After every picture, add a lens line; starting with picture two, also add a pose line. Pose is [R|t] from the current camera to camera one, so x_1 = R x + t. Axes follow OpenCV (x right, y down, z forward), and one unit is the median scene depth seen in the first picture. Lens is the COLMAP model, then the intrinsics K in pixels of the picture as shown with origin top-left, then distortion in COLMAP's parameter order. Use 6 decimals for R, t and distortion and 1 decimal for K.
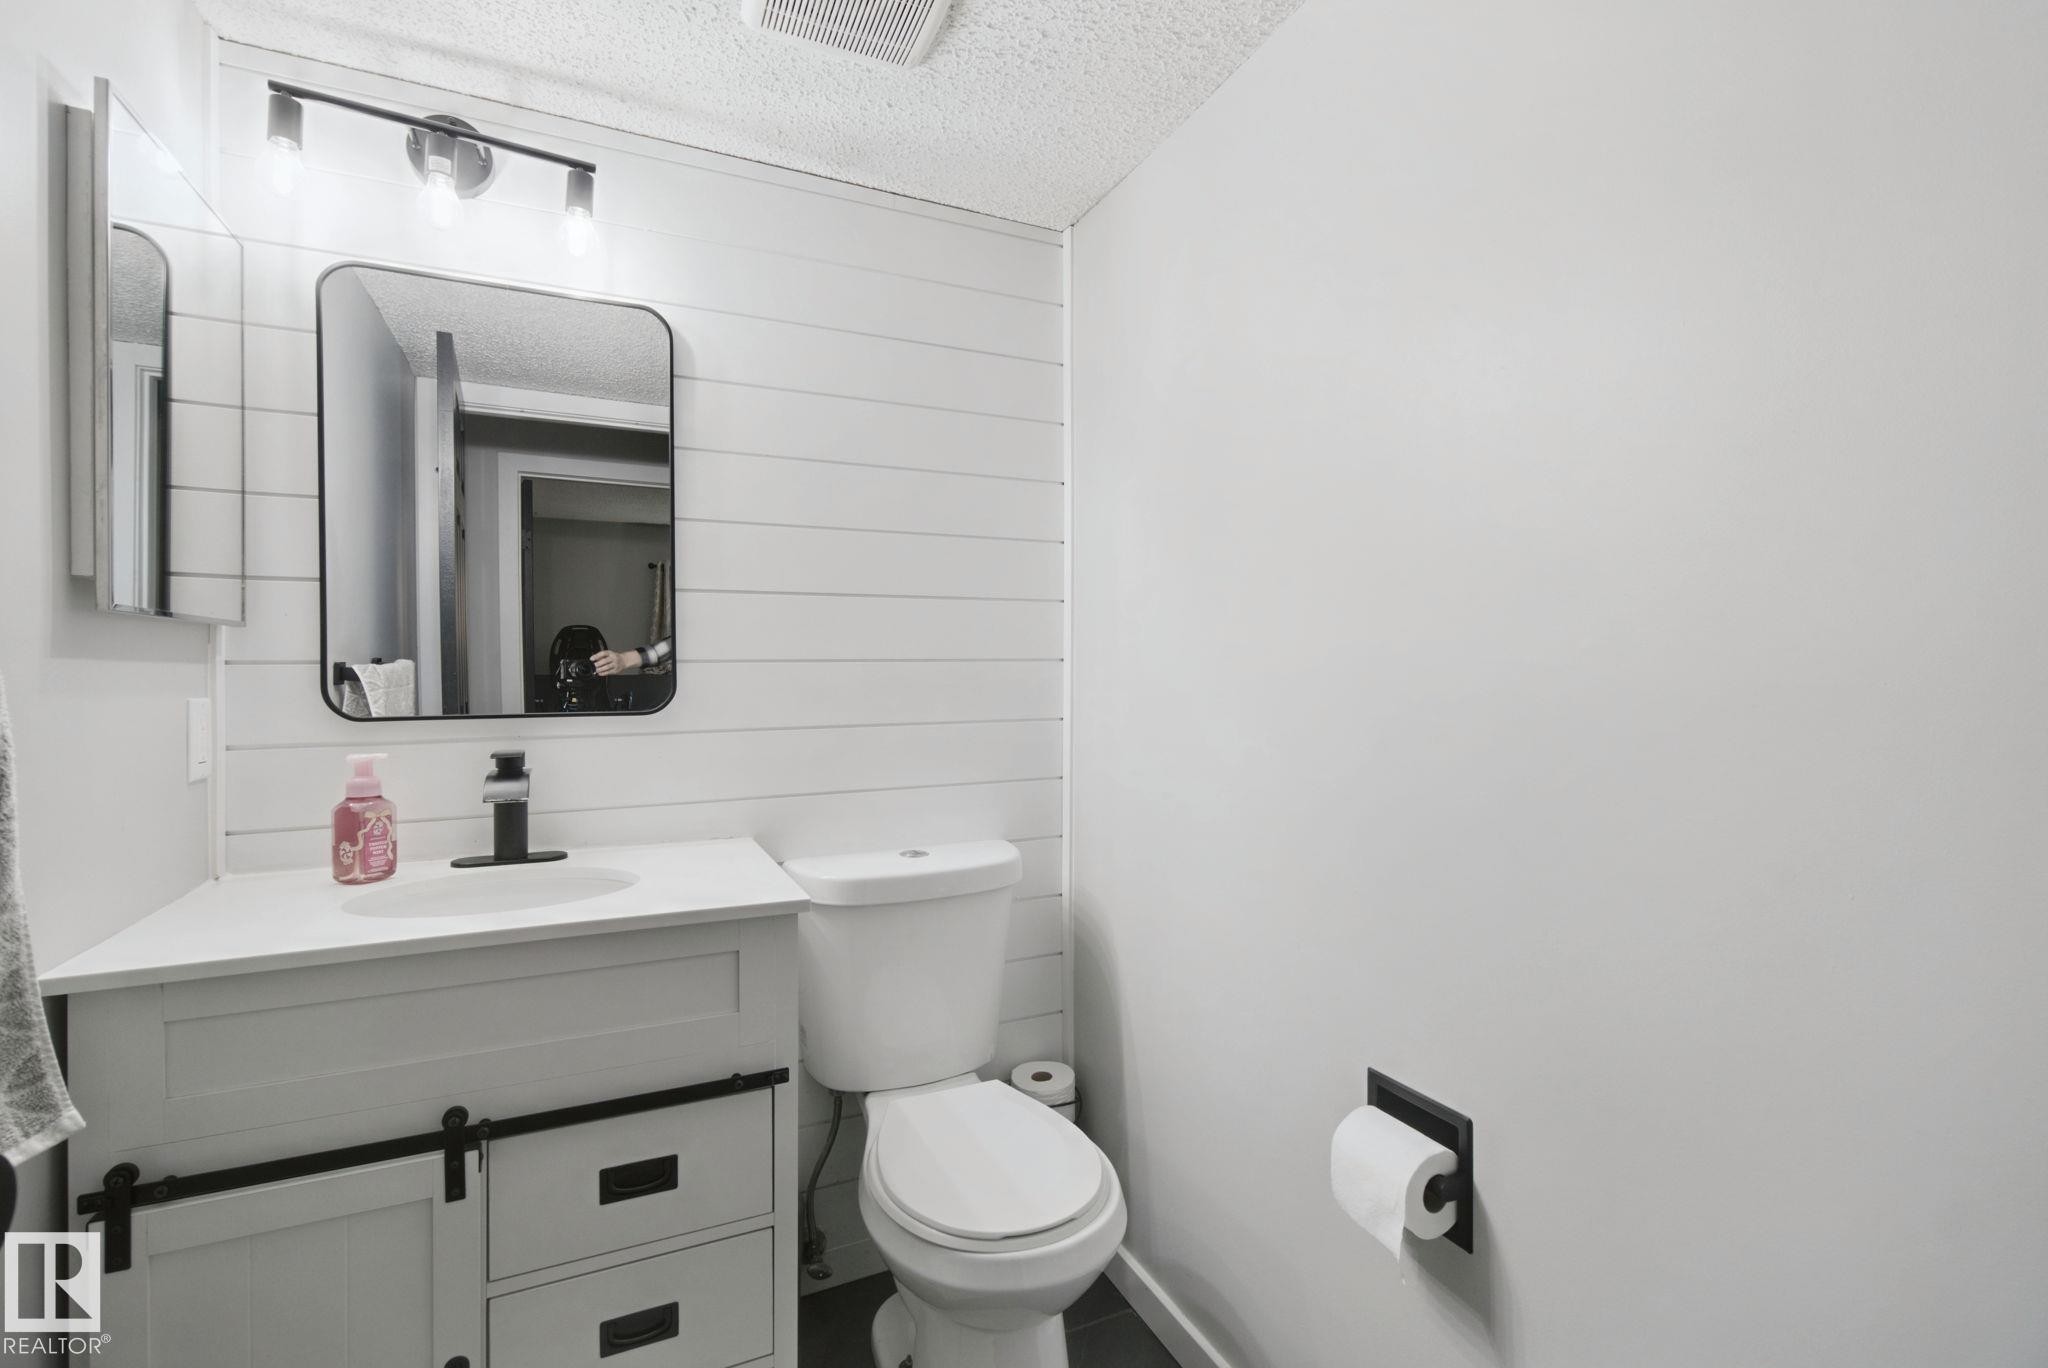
lens RADIAL K [[888.1, 0, 1031.4], [0, 888.1, 675.9], [0, 0, 1]] dist [-0.004305, -0.000176]
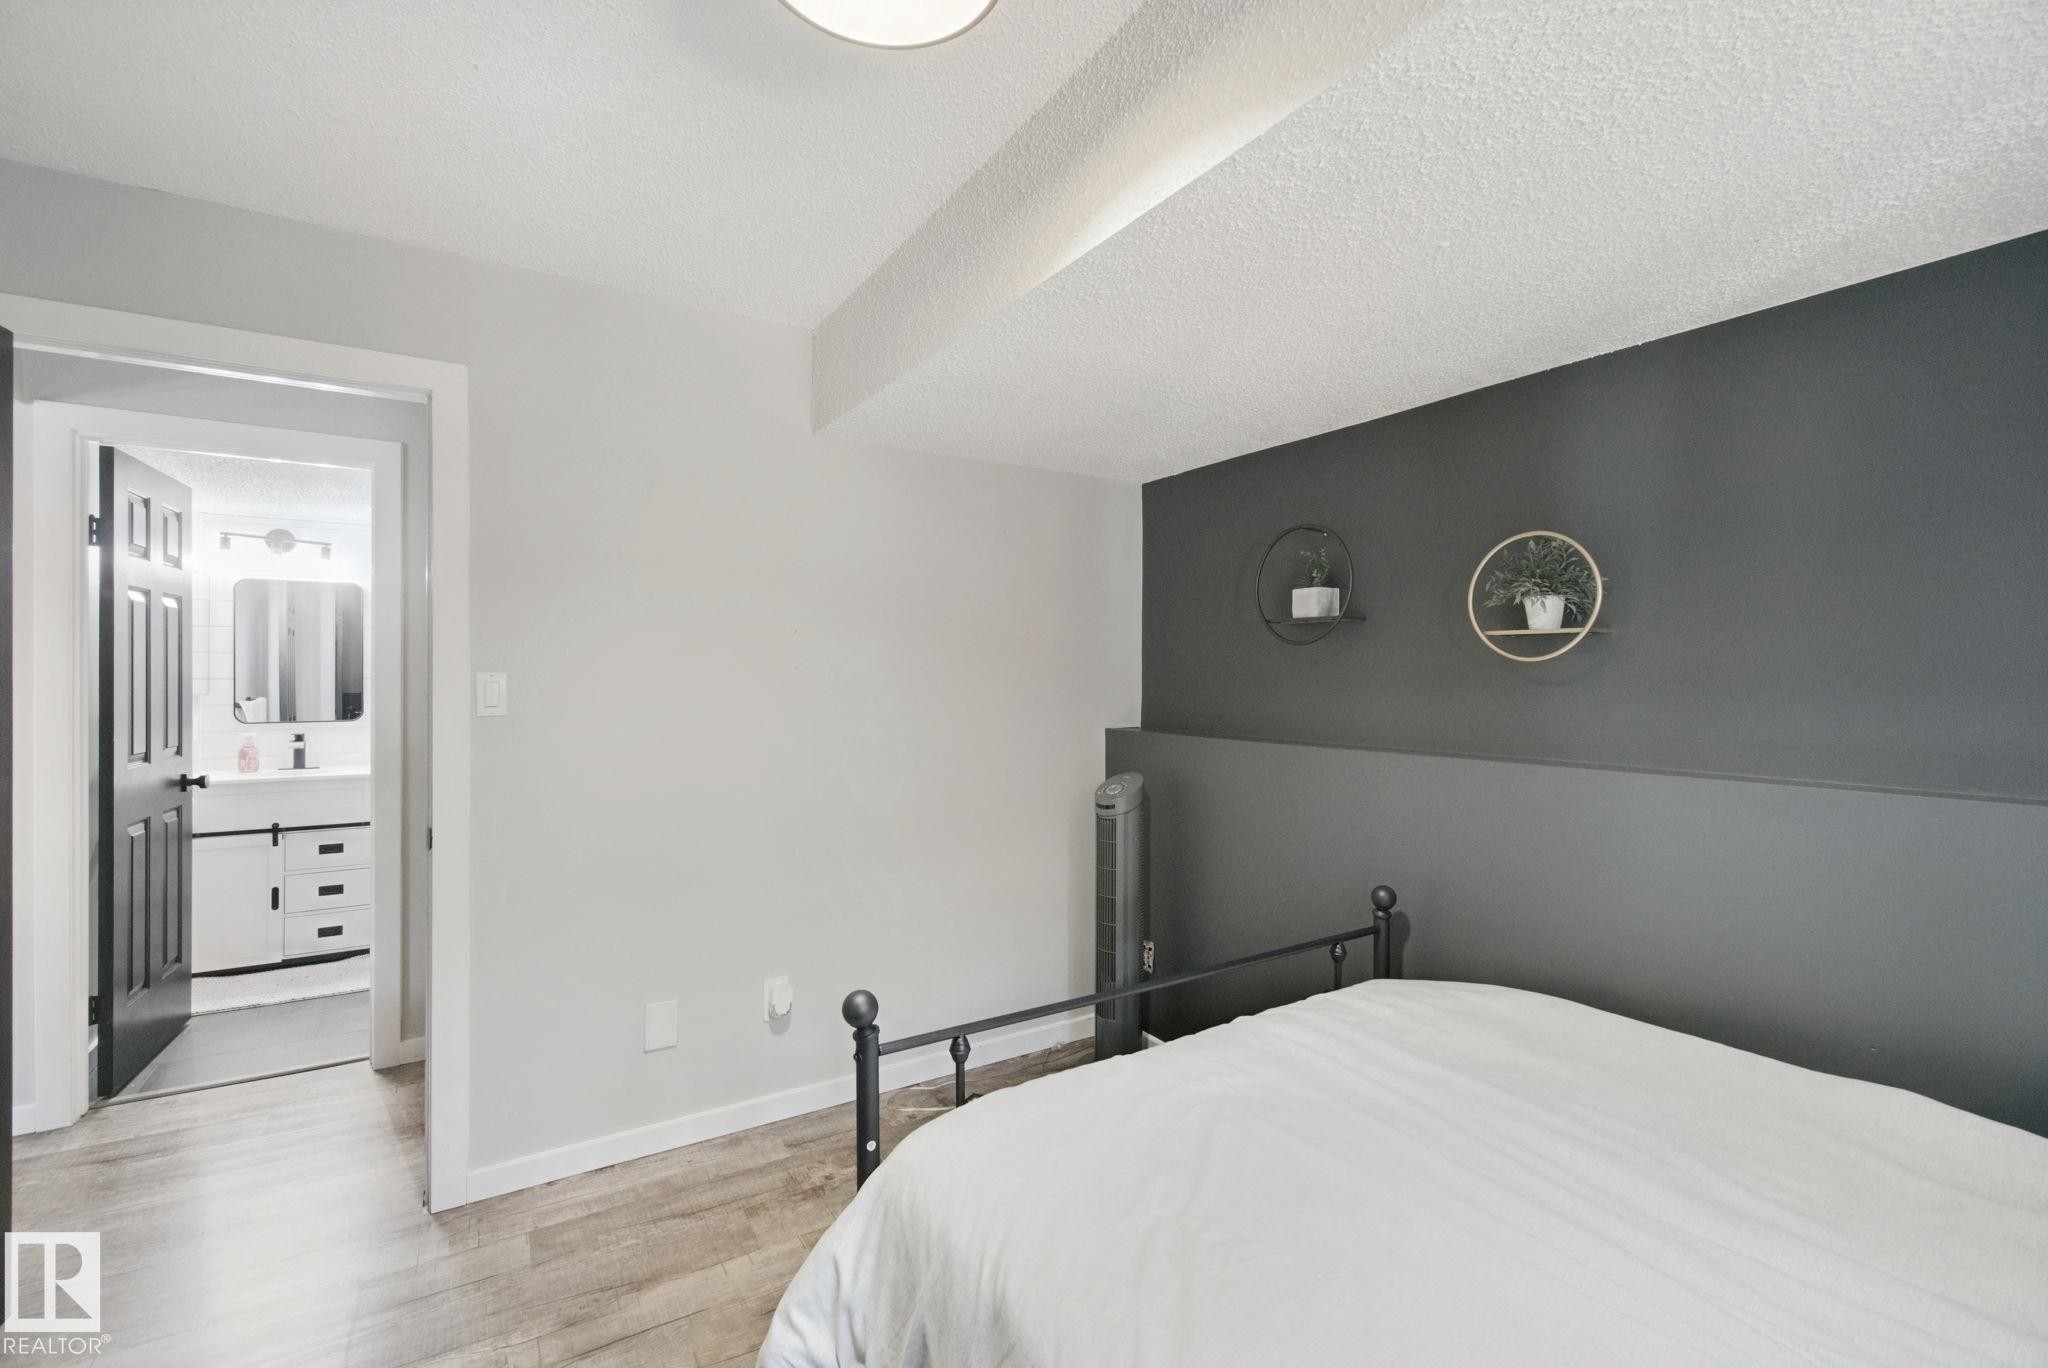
lens RADIAL K [[888.1, 0, 1031.4], [0, 888.1, 675.9], [0, 0, 1]] dist [-0.004305, -0.000176]
pose [[0.994915, 0.002022, 0.100698, 1.656277], [-0.001390, 0.999979, -0.006341, -0.096624], [-0.100708, 0.006169, 0.994897, -2.350204]]
